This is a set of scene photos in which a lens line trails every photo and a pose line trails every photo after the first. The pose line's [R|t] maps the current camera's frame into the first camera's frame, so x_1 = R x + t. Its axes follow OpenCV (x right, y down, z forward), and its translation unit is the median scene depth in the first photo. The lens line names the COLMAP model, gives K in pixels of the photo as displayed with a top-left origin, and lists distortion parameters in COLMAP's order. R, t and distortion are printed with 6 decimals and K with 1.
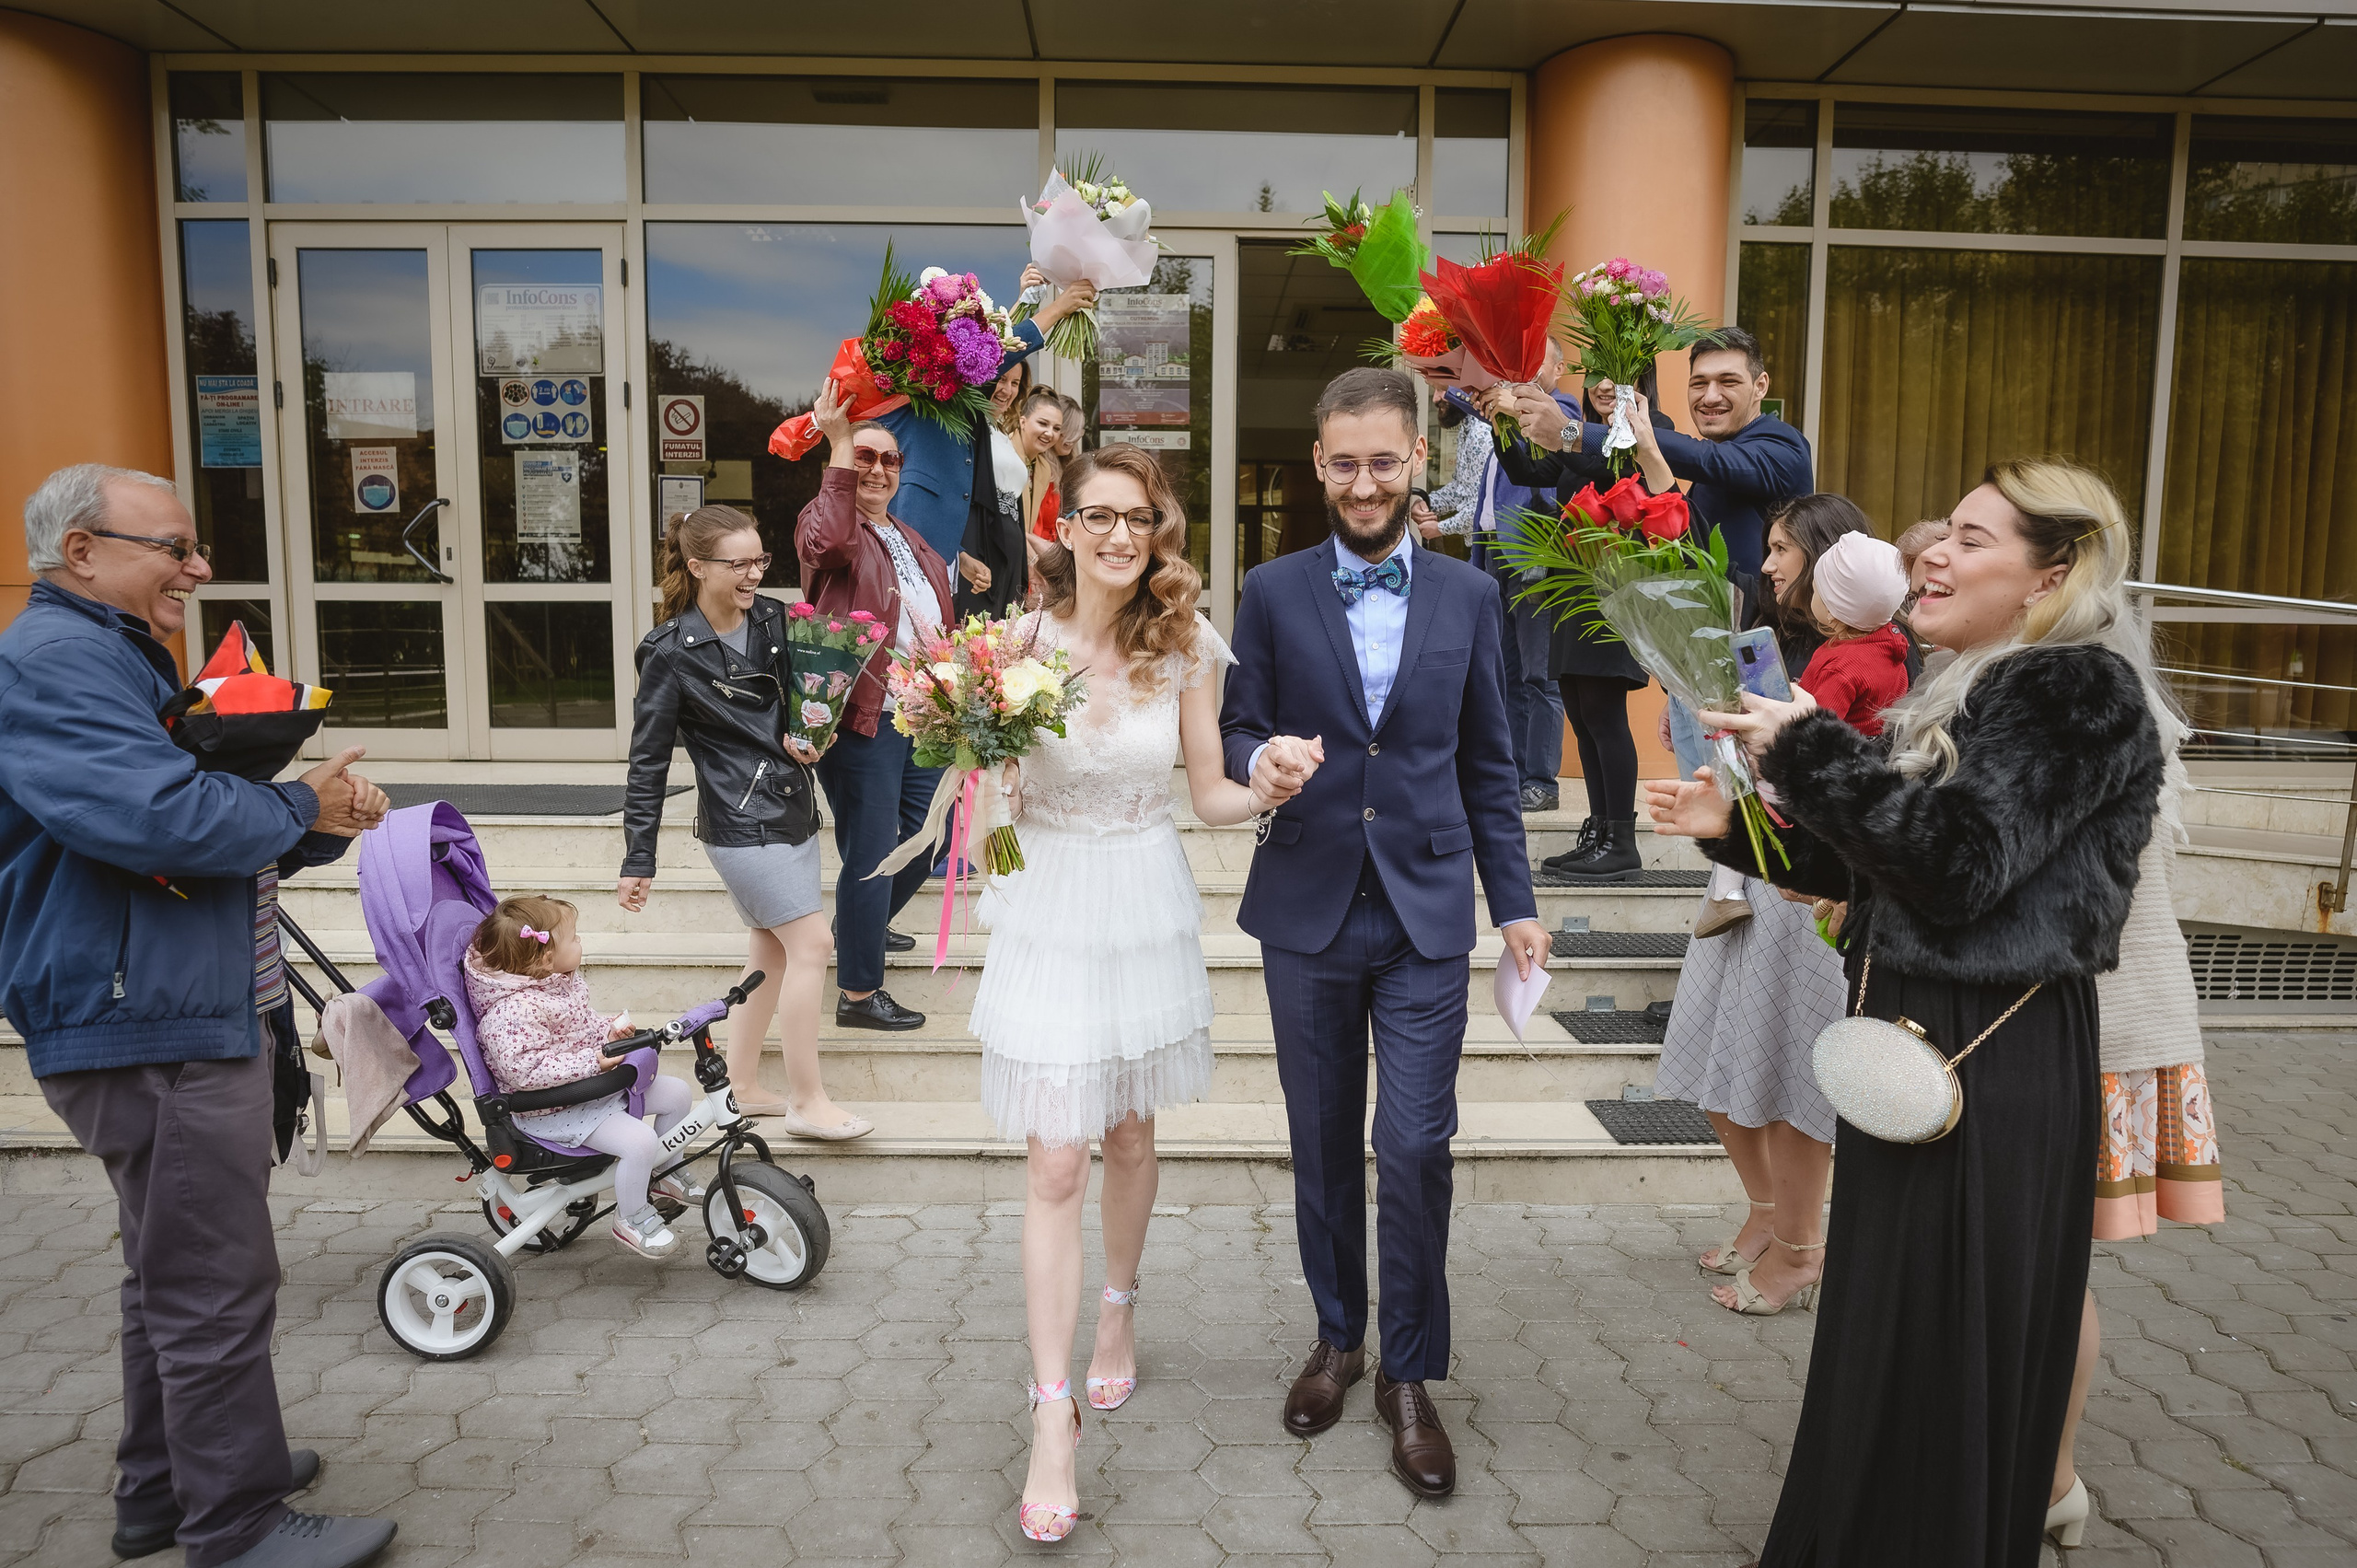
lens RADIAL K [[1459.1, 0, 1188.8], [0, 1459.1, 812.3], [0, 0, 1]] dist [-0.032098, 0.000768]
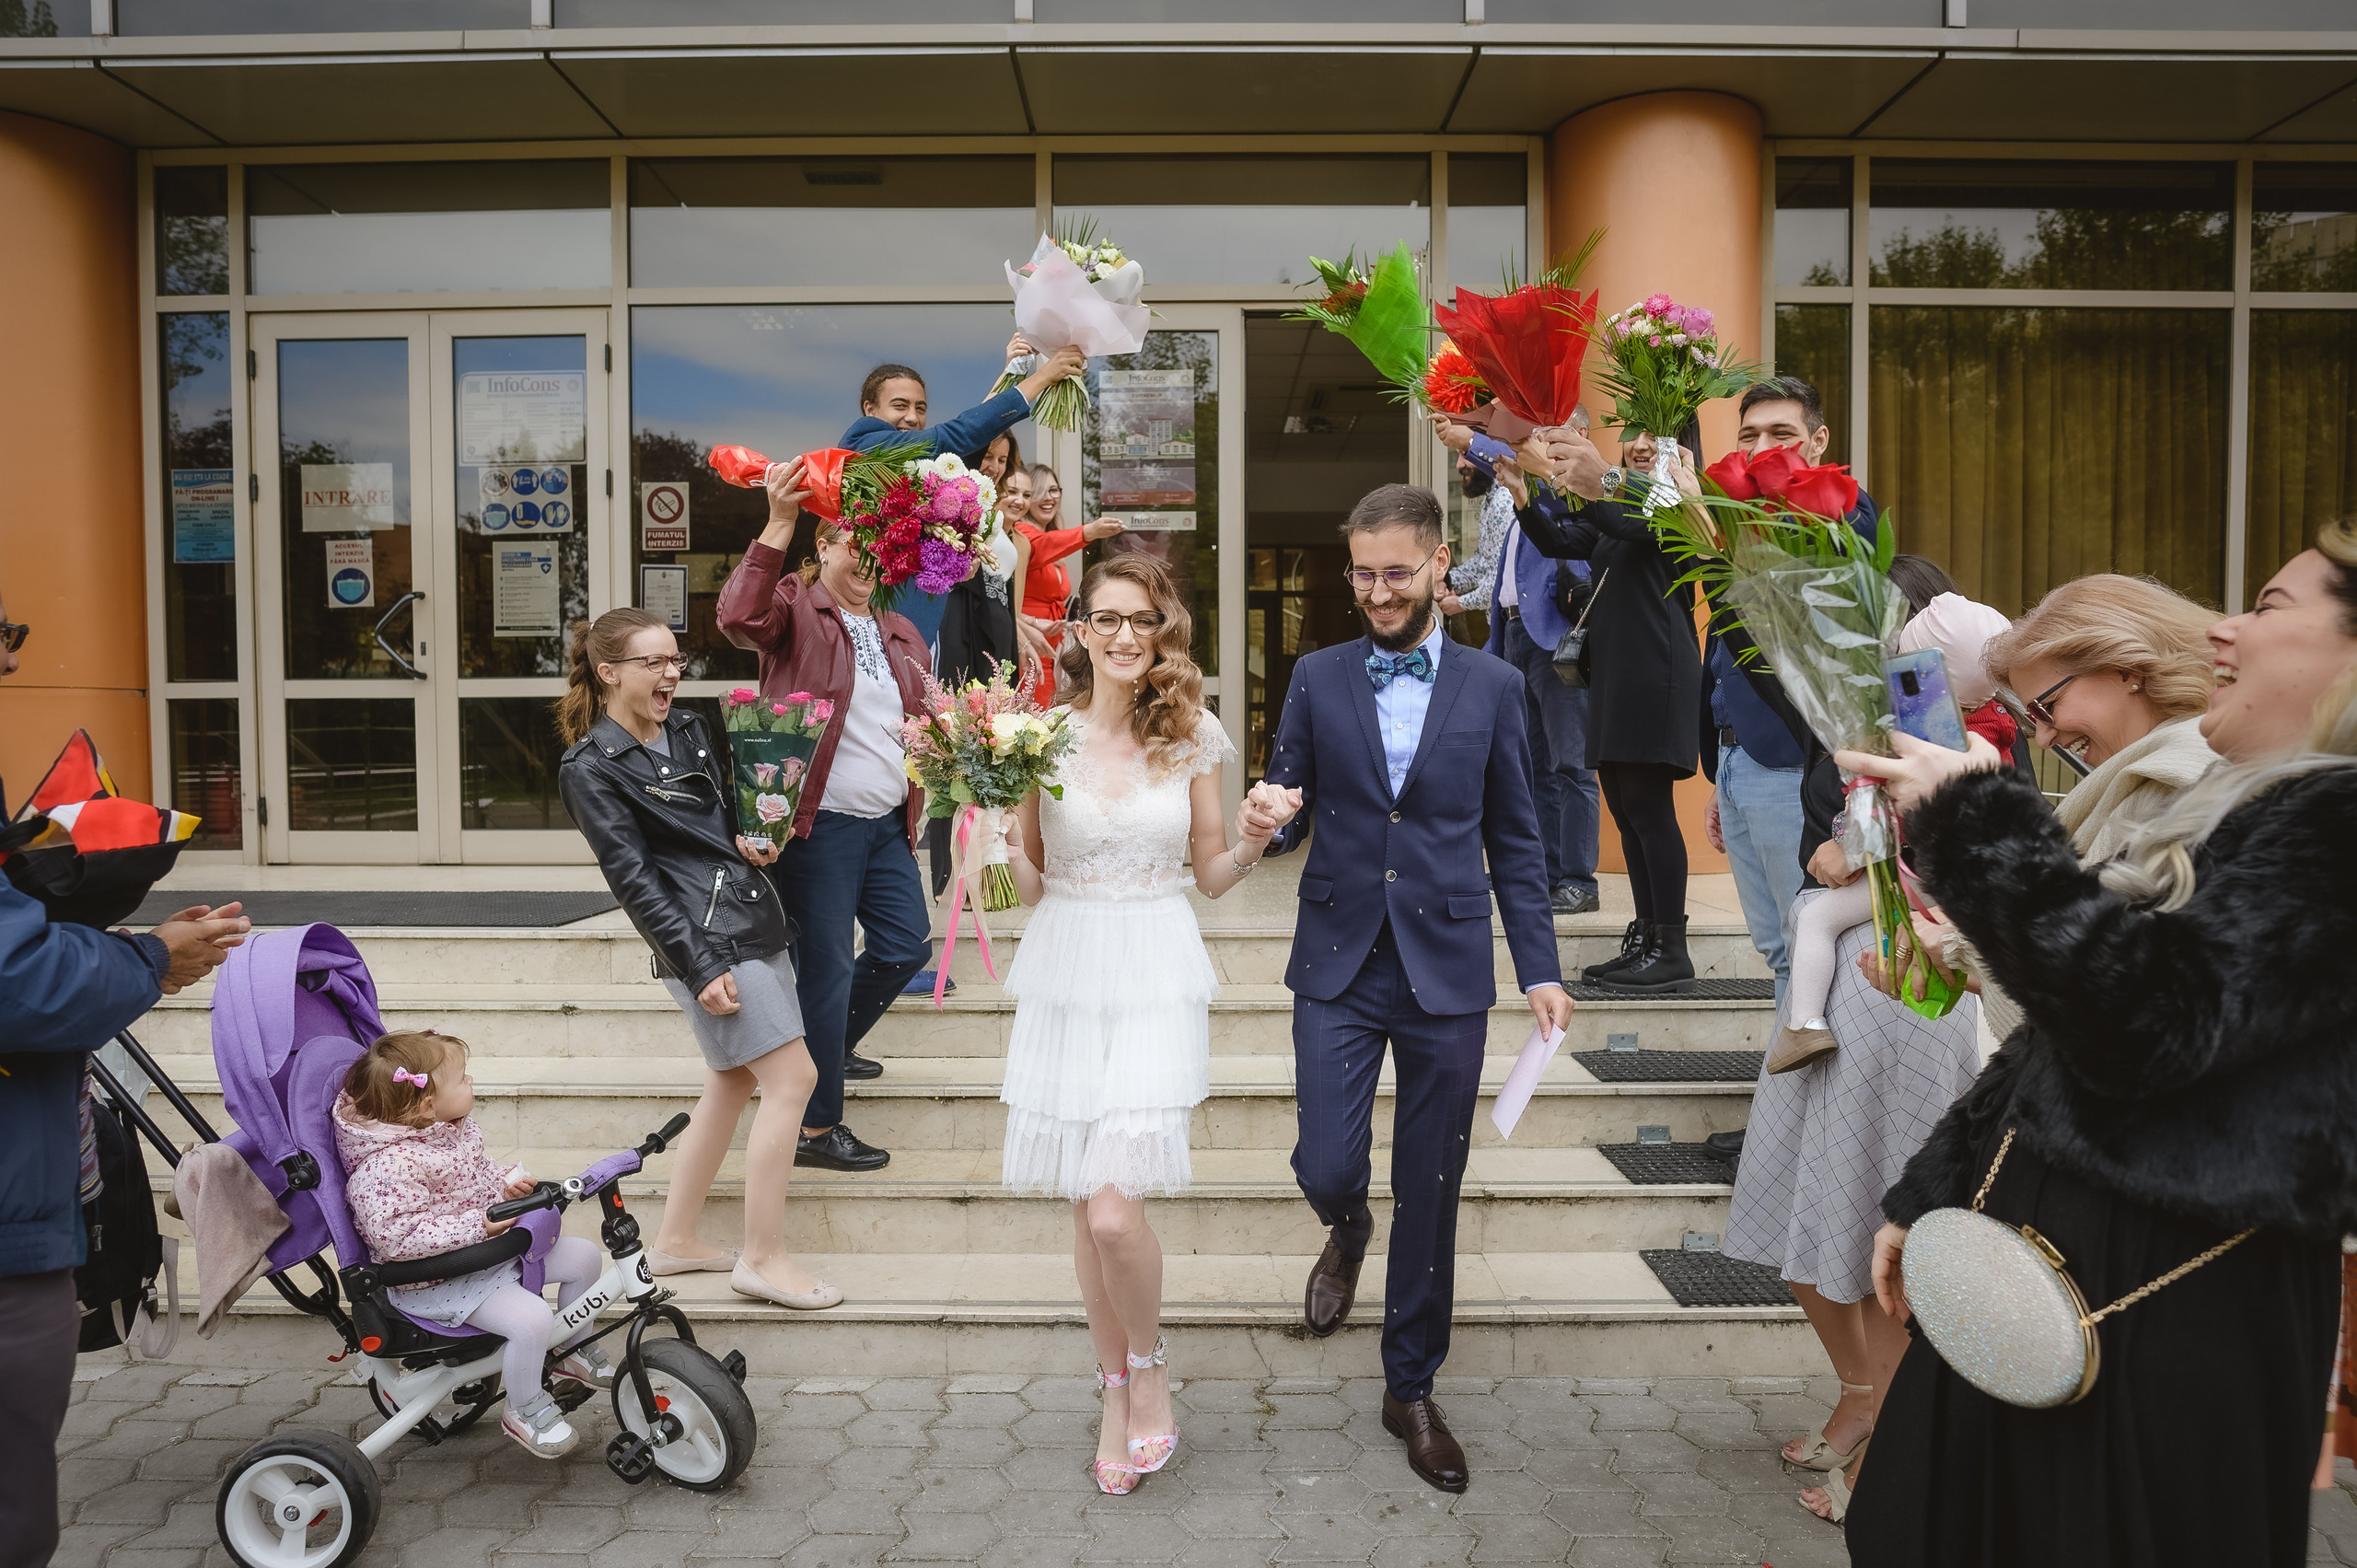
lens RADIAL K [[1464.0, 0, 1171.5], [0, 1464.0, 798.1], [0, 0, 1]] dist [-0.034532, -0.000759]
pose [[0.999404, -0.010294, -0.032961, 0.022034], [0.007952, 0.997486, -0.070414, -0.012305], [0.033603, 0.070110, 0.996973, 0.095444]]
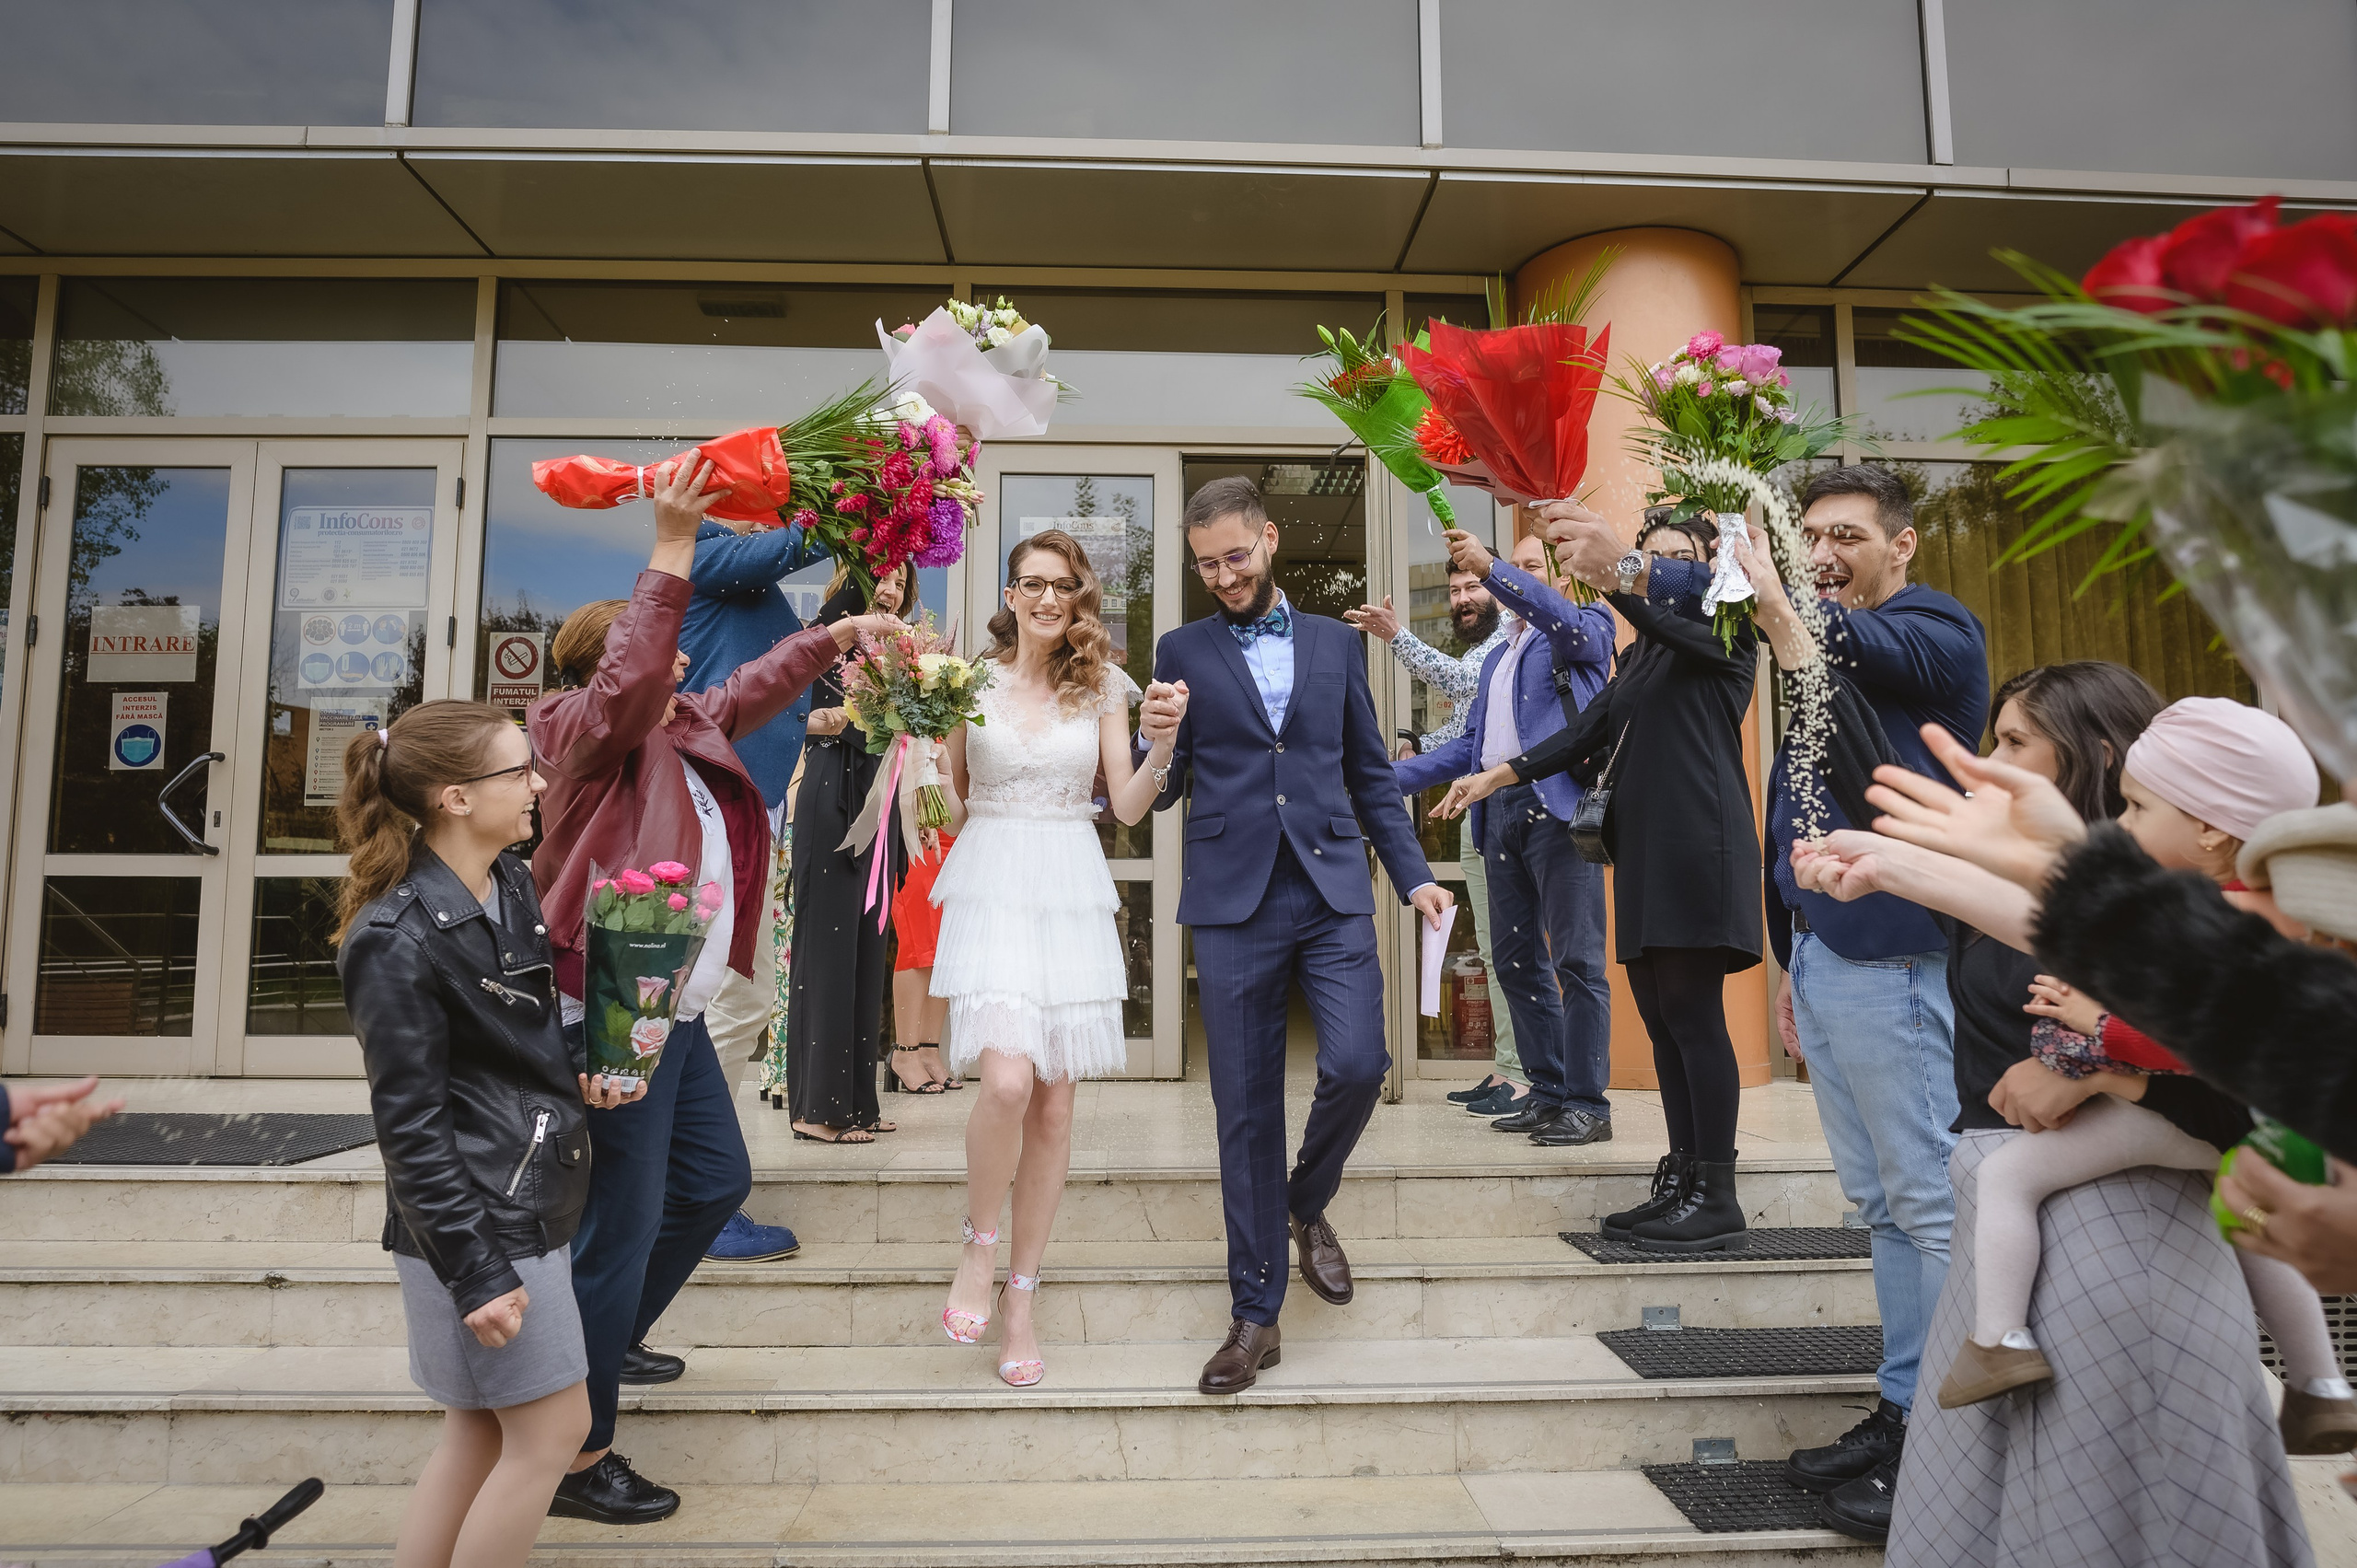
lens RADIAL K [[1452.1, 0, 1187.7], [0, 1452.1, 796.3], [0, 0, 1]] dist [-0.038827, 0.005670]
pose [[0.999867, -0.007780, 0.014345, 0.035074], [0.010592, 0.978125, -0.207749, -0.027211], [-0.012415, 0.207874, 0.978077, 0.299860]]
